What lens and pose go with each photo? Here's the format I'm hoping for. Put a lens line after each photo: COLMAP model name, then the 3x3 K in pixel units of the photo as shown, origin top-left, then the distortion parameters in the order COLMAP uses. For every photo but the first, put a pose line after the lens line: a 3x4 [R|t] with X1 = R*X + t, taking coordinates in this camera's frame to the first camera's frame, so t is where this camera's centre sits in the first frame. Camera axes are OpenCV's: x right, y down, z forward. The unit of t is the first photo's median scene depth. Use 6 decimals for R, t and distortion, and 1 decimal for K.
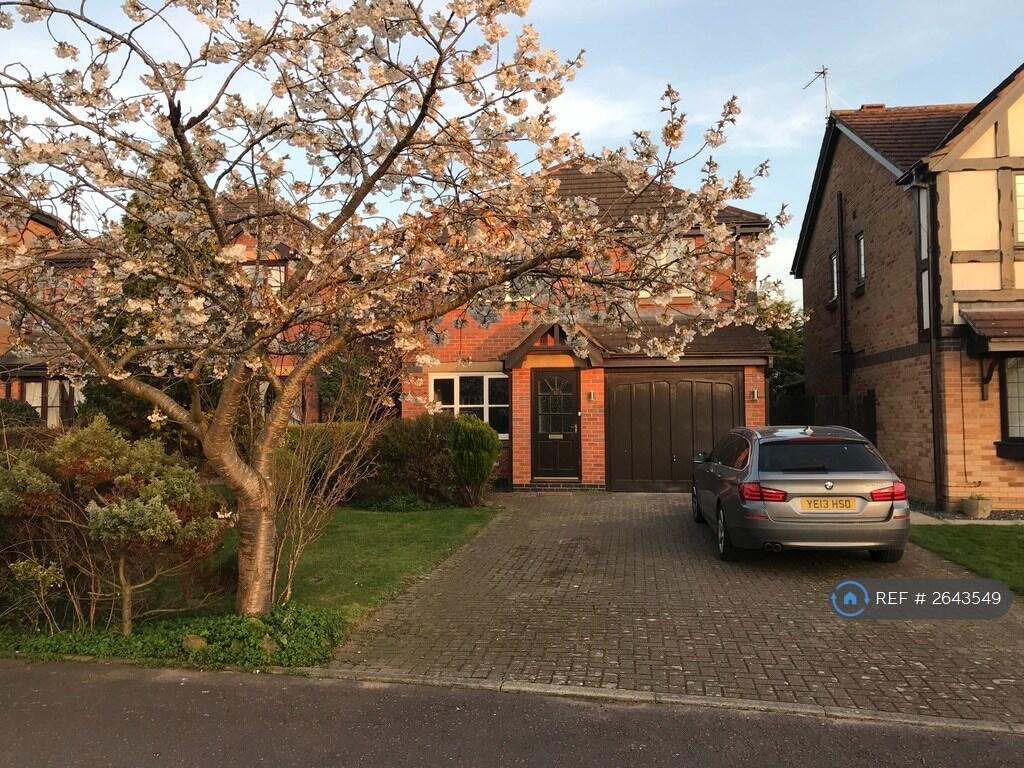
lens RADIAL K [[824.1, 0, 512.0], [0, 824.1, 384.0], [0, 0, 1]] dist [0.027327, -0.010489]
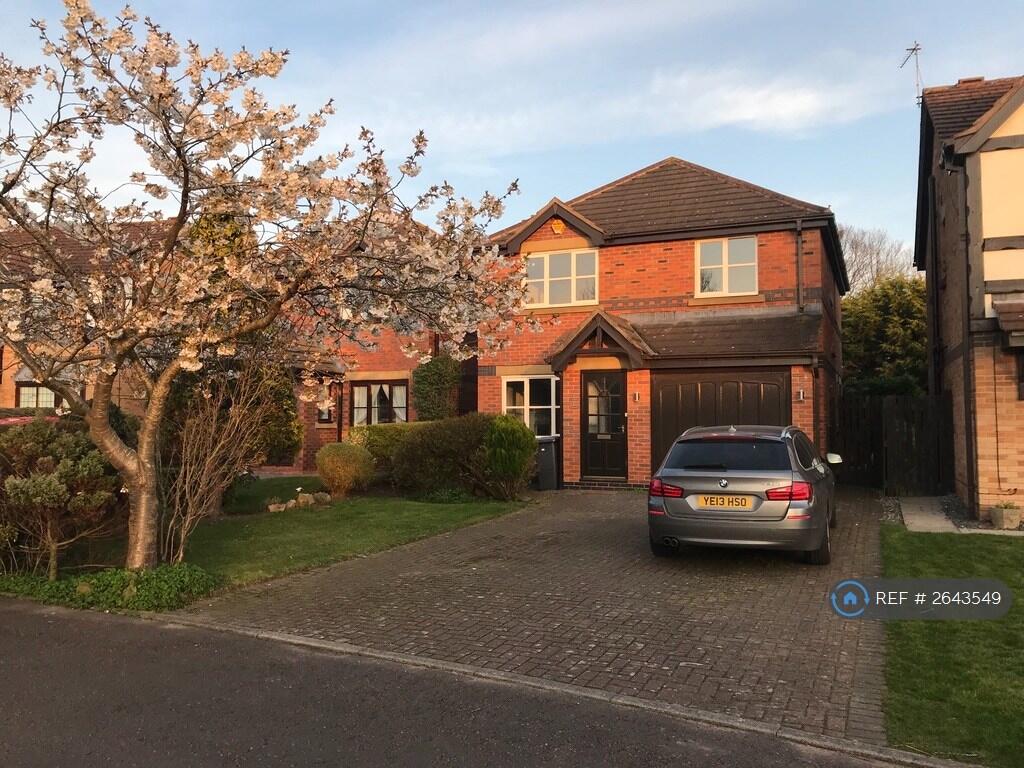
lens RADIAL K [[824.1, 0, 512.0], [0, 824.1, 384.0], [0, 0, 1]] dist [0.027327, -0.010489]
pose [[0.964290, -0.006593, -0.264768, 0.271093], [0.005400, 0.999972, -0.005234, 0.003670], [0.264795, 0.003617, 0.964298, -0.027026]]
